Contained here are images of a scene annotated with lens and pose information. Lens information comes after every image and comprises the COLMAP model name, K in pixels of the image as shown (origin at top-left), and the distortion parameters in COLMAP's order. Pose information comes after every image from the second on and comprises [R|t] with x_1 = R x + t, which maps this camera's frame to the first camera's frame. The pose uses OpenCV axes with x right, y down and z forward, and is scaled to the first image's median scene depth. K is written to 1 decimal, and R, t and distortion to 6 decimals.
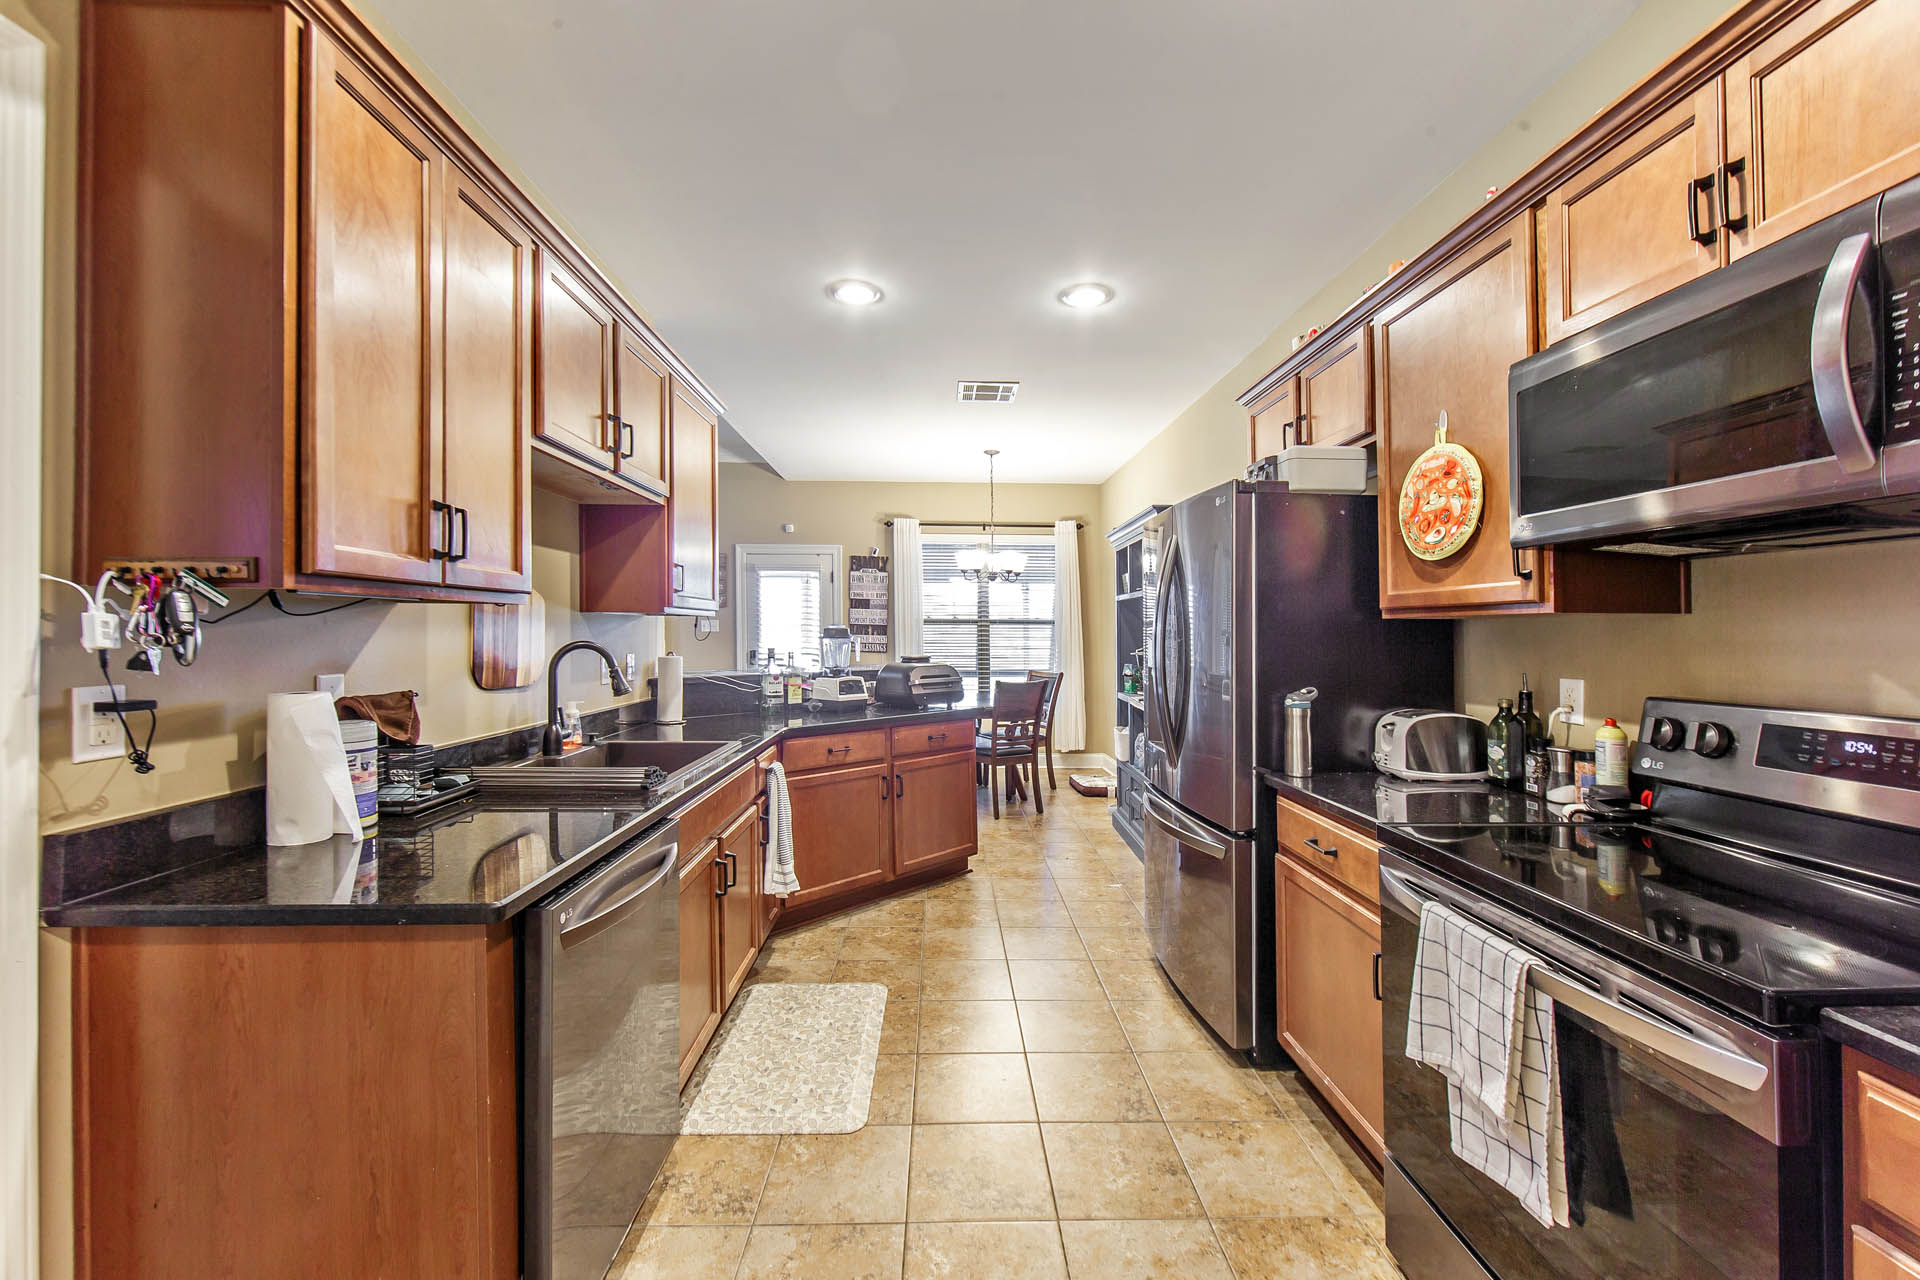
lens RADIAL K [[750.1, 0, 962.4], [0, 750.1, 613.9], [0, 0, 1]] dist [0.000039, -0.000020]
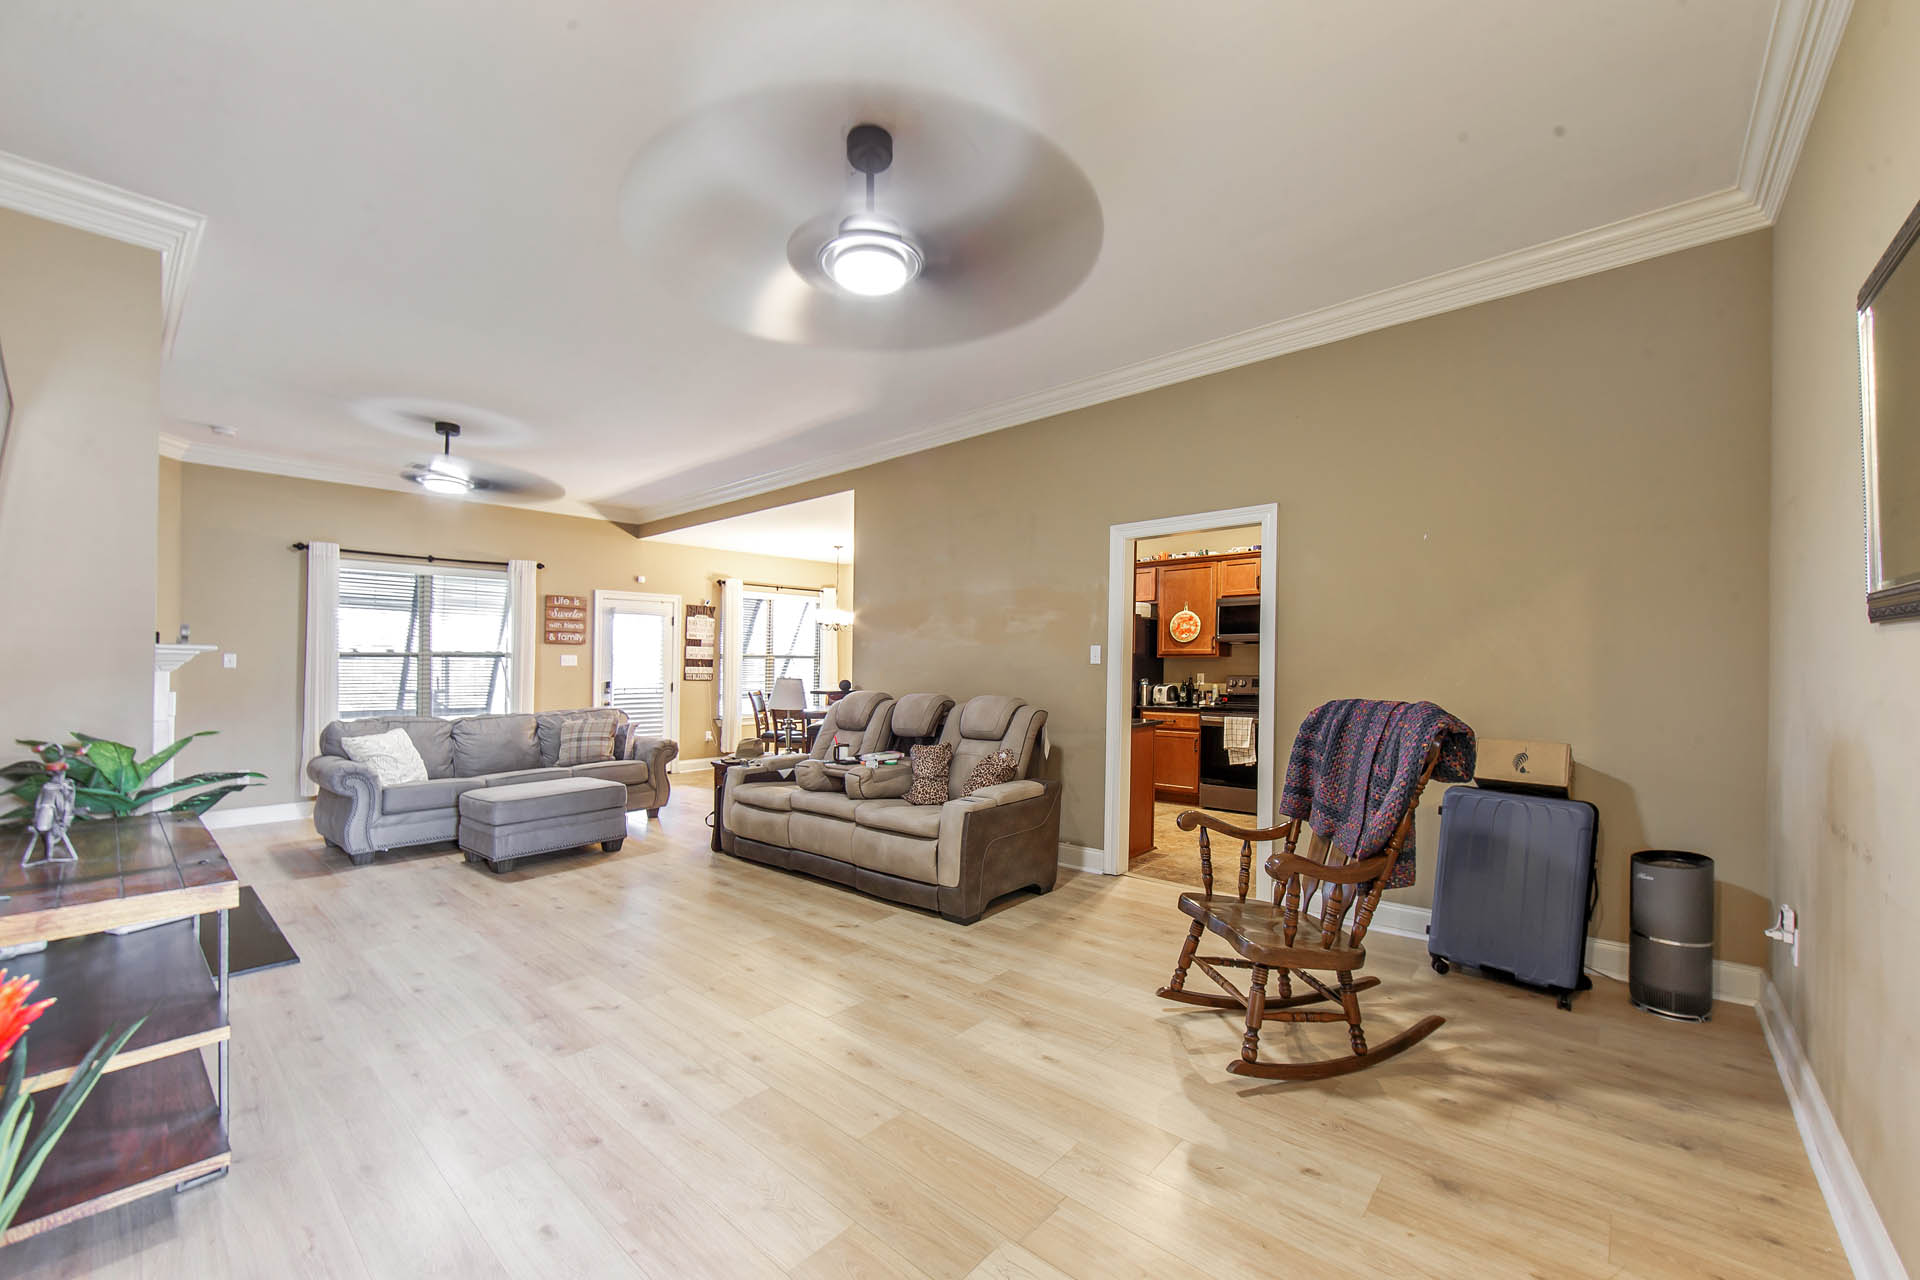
lens RADIAL K [[749.8, 0, 961.7], [0, 749.8, 650.7], [0, 0, 1]] dist [-0.000025, -0.000106]
pose [[0.682880, 0.004252, 0.730518, -0.760967], [-0.009223, 0.999954, 0.002801, -0.007728], [-0.730472, -0.008650, 0.682888, -0.195814]]
